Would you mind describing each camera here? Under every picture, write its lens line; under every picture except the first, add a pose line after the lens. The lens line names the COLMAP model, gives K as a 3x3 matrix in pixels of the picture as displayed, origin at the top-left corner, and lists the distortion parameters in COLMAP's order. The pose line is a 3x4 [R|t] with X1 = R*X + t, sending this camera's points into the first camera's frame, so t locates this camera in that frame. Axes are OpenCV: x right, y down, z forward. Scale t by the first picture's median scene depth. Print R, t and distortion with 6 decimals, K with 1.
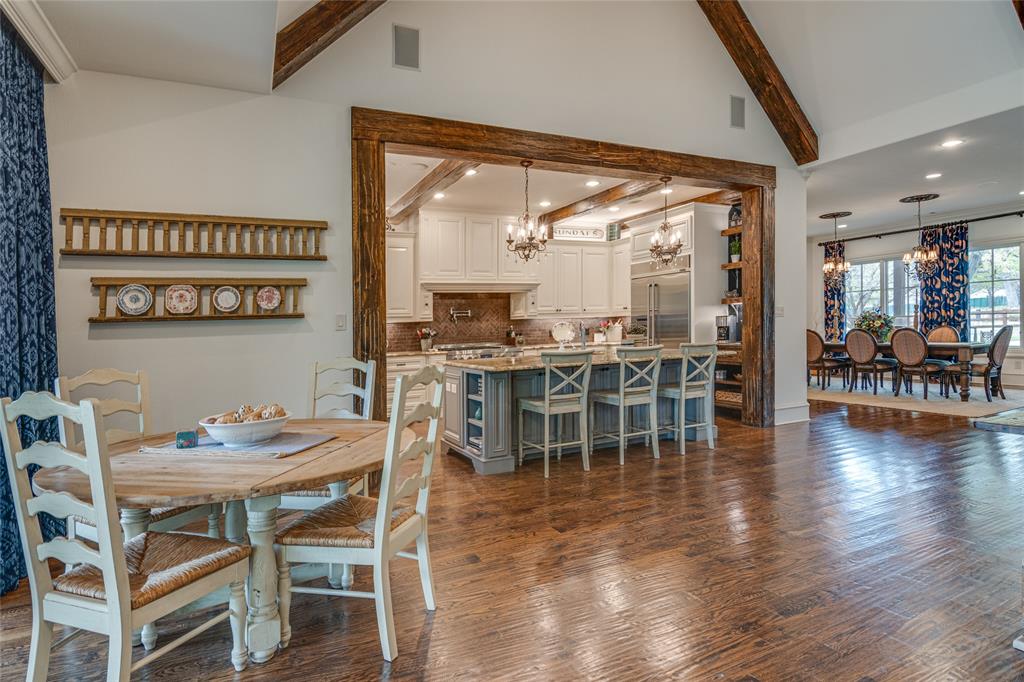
lens RADIAL K [[545.6, 0, 514.8], [0, 545.6, 343.7], [0, 0, 1]] dist [-0.000471, 0.001189]
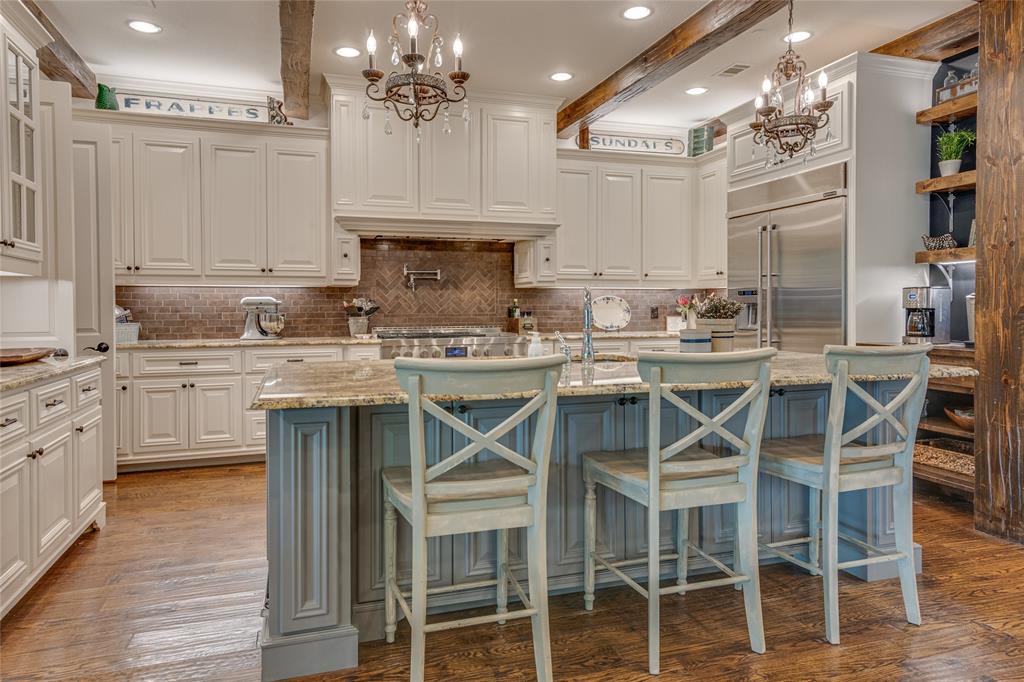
lens RADIAL K [[646.1, 0, 505.3], [0, 646.1, 289.0], [0, 0, 1]] dist [0.027403, 0.006796]
pose [[0.986902, 0.022559, -0.159736, 0.110990], [-0.031826, 0.997940, -0.055695, -0.004990], [0.158150, 0.060049, 0.985587, 0.368814]]
